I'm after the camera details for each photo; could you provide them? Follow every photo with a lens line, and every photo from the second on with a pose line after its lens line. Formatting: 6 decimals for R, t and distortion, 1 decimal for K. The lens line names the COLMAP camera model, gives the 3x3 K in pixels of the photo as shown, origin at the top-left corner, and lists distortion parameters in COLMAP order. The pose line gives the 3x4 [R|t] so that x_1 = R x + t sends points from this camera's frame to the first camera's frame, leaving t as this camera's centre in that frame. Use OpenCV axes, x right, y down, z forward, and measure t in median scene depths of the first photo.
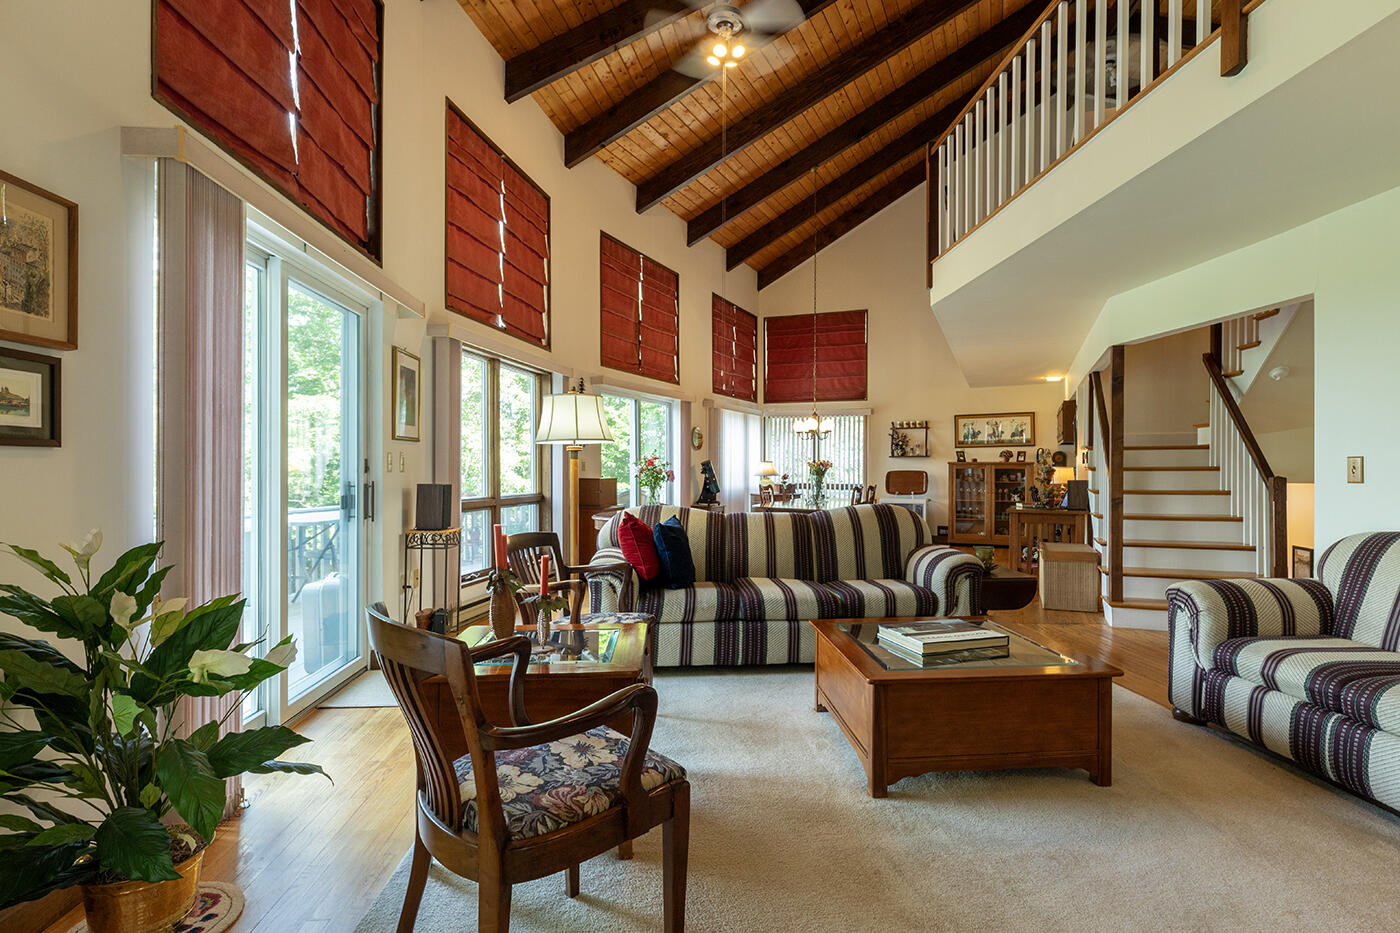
lens RADIAL K [[685.5, 0, 721.1], [0, 685.5, 477.5], [0, 0, 1]] dist [0.005132, 0.002935]
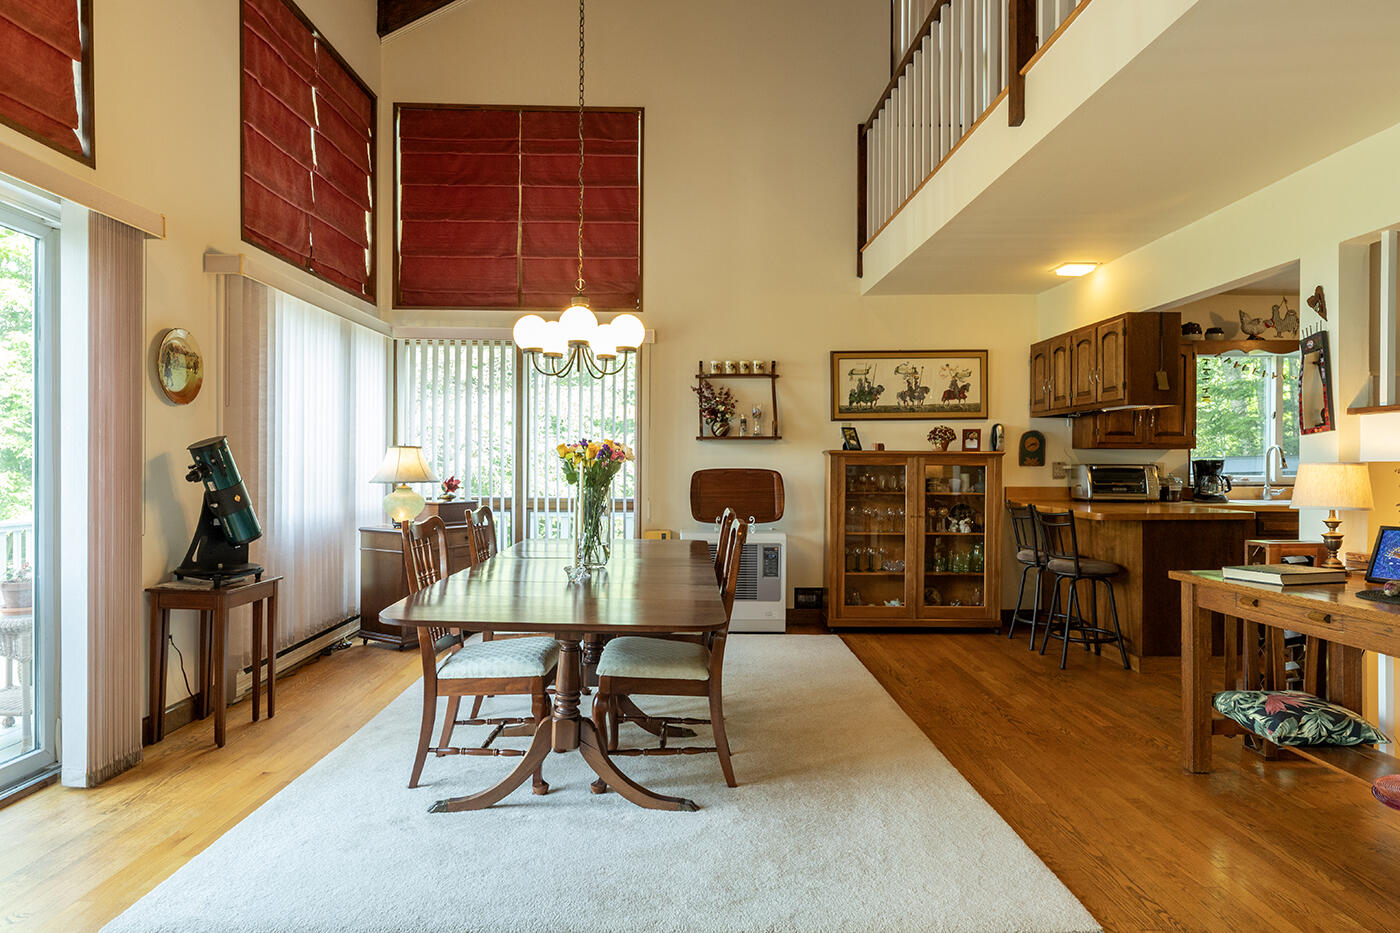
lens RADIAL K [[883.1, 0, 731.3], [0, 883.1, 473.2], [0, 0, 1]] dist [0.003147, -0.001535]
pose [[0.900815, -0.002121, 0.434197, 0.017966], [0.003004, 0.999995, -0.001348, -0.007745], [-0.434192, 0.002518, 0.900817, 0.561103]]
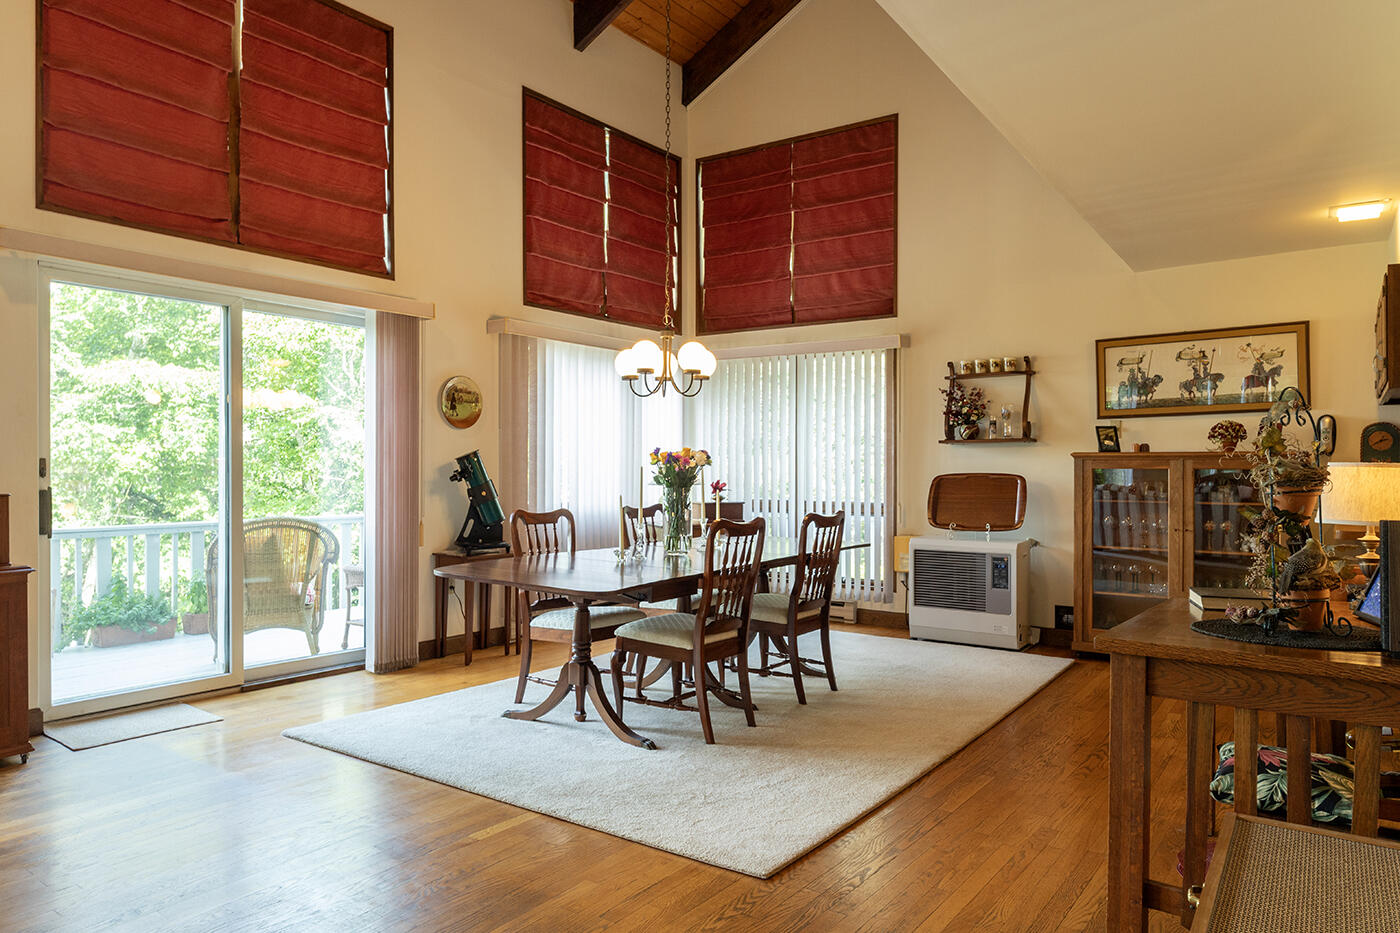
lens RADIAL K [[945.6, 0, 650.4], [0, 945.6, 479.1], [0, 0, 1]] dist [-0.001433, 0.005896]
pose [[0.976613, 0.002030, -0.214996, 0.232206], [-0.002487, 0.999995, -0.001854, -0.005955], [0.214991, 0.002345, 0.976613, 0.444565]]
